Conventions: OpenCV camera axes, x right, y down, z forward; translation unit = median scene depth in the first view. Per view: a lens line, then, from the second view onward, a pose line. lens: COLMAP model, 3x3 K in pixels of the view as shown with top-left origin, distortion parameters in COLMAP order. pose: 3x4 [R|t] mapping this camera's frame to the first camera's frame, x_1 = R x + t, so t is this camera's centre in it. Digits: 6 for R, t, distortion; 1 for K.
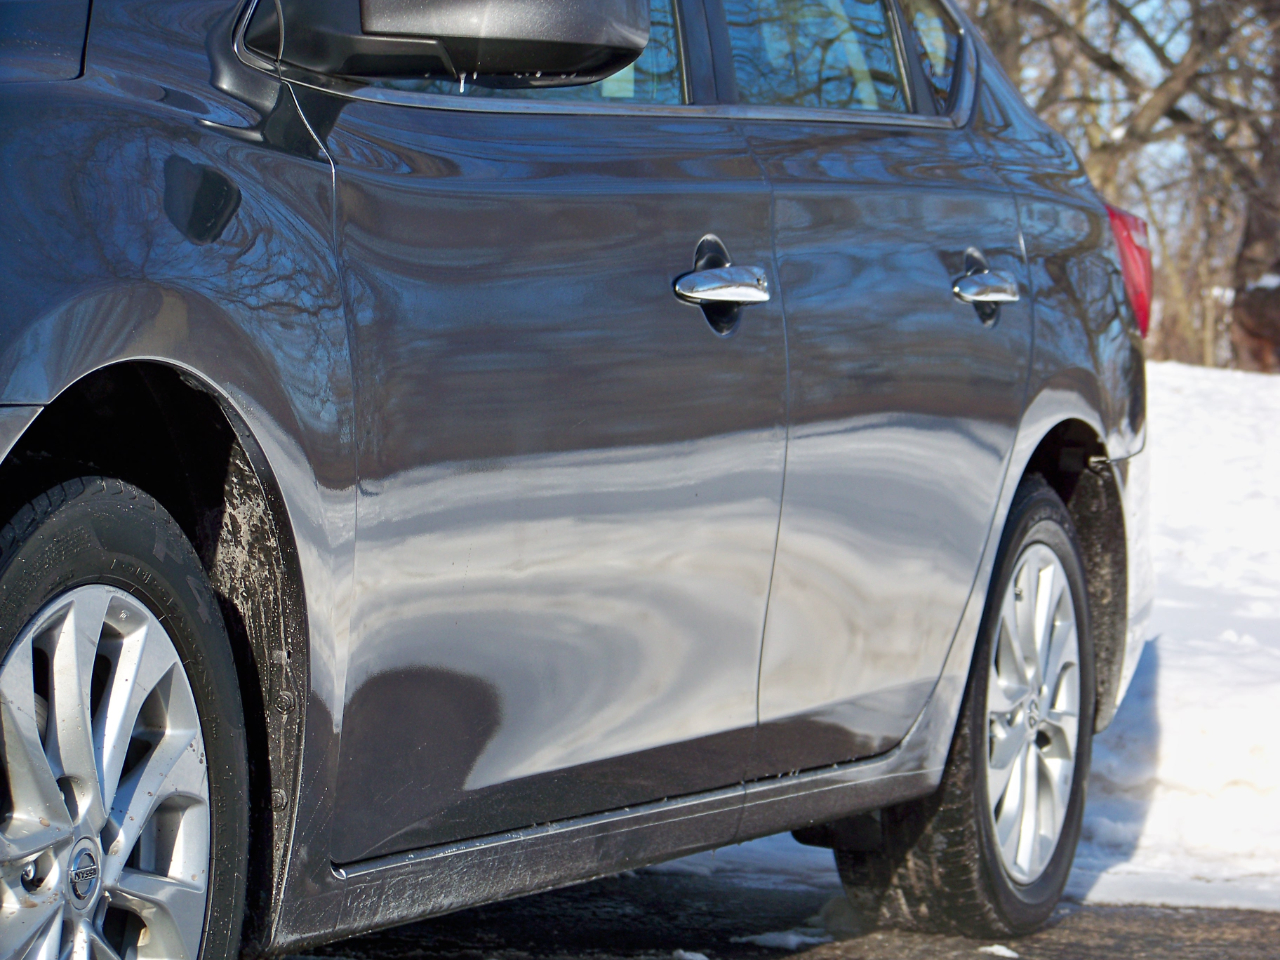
lens RADIAL K [[4729.4, 0, 640.0], [0, 4729.4, 480.0], [0, 0, 1]] dist [-0.200357, 0.333906]
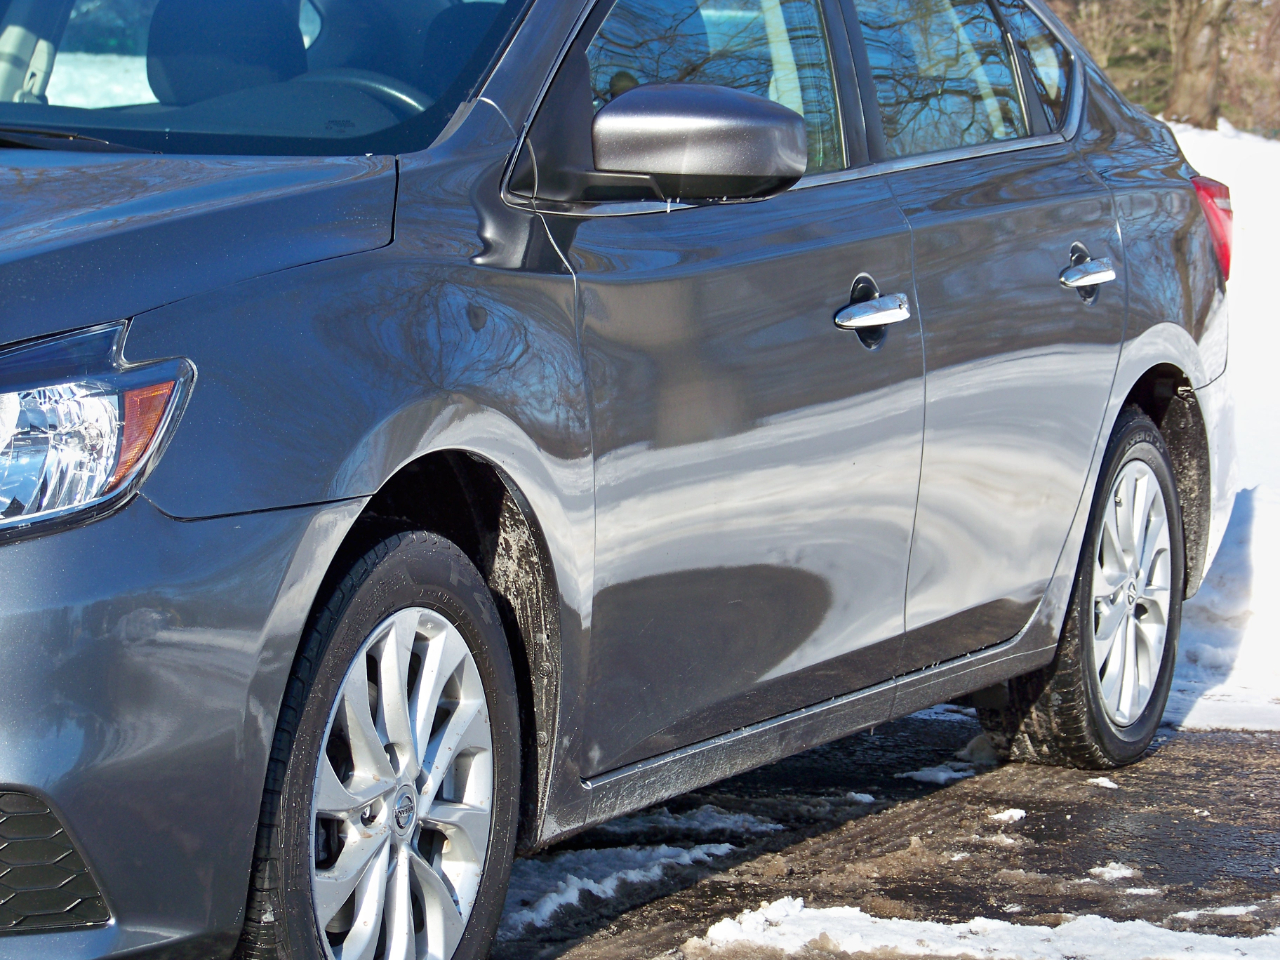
lens RADIAL K [[4328.1, 0, 640.0], [0, 4328.1, 480.0], [0, 0, 1]] dist [-0.086829, -0.191769]
pose [[0.998360, -0.009509, -0.056444, 0.017248], [0.013374, 0.997562, 0.068499, -0.065908], [0.055655, -0.069141, 0.996053, -0.181467]]
